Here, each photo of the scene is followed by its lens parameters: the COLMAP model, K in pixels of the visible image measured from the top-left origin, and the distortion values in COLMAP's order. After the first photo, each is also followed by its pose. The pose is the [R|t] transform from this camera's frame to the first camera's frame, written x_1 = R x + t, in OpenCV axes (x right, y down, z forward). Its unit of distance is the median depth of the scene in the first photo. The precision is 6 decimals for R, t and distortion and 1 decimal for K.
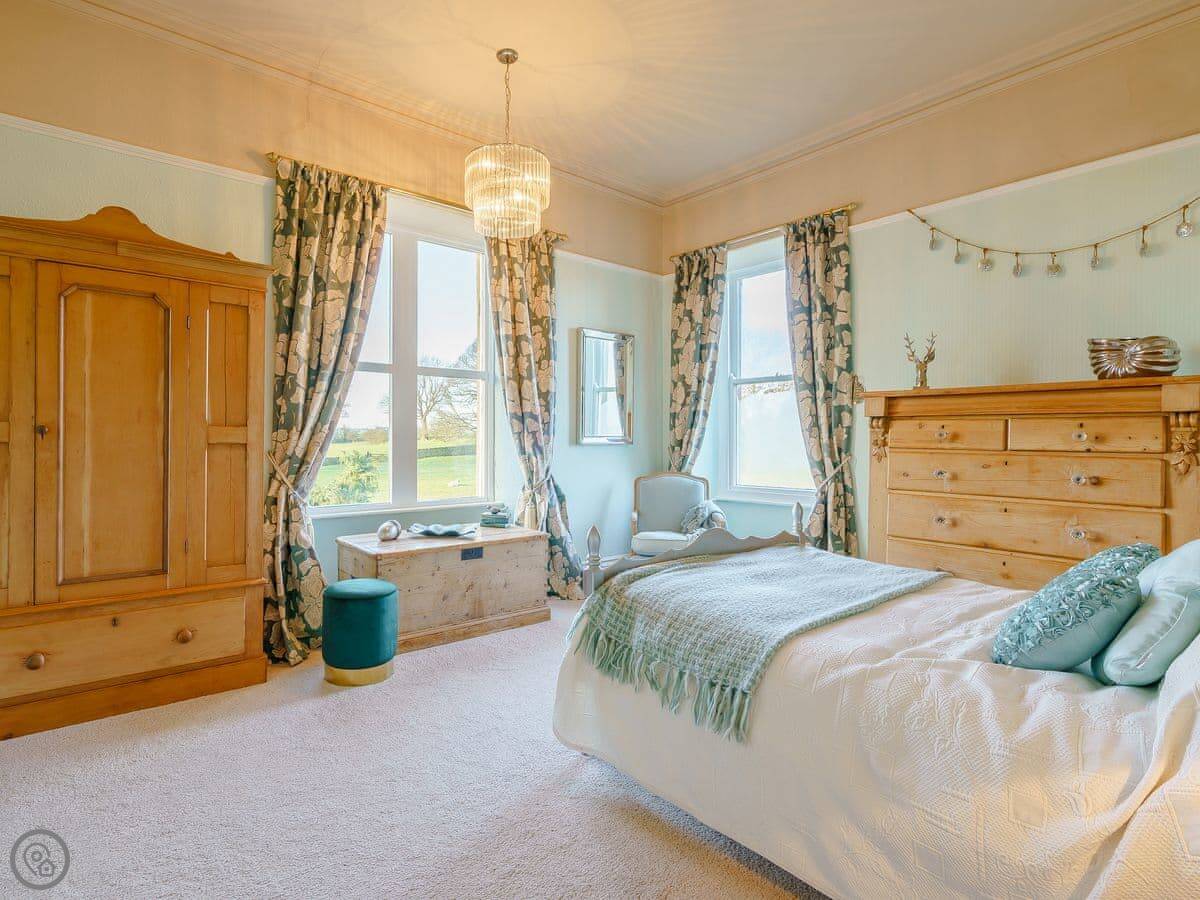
lens RADIAL K [[611.2, 0, 599.7], [0, 611.2, 442.6], [0, 0, 1]] dist [-0.015924, -0.000458]
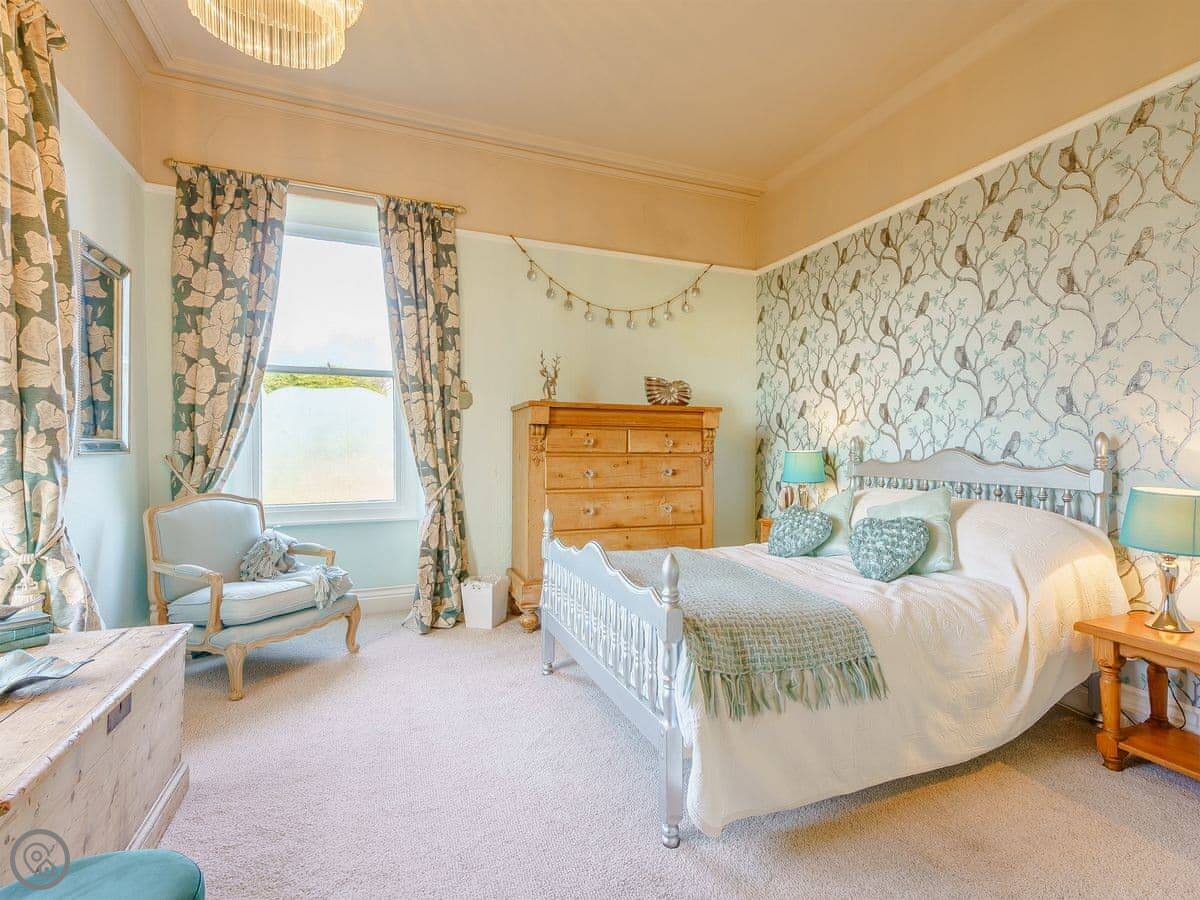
lens RADIAL K [[585.2, 0, 599.7], [0, 585.2, 460.0], [0, 0, 1]] dist [0.005576, -0.005203]
pose [[0.313008, -0.027543, 0.949351, -0.425875], [0.003034, 0.999603, 0.028001, -0.006485], [-0.949746, -0.005884, 0.312967, 0.479164]]
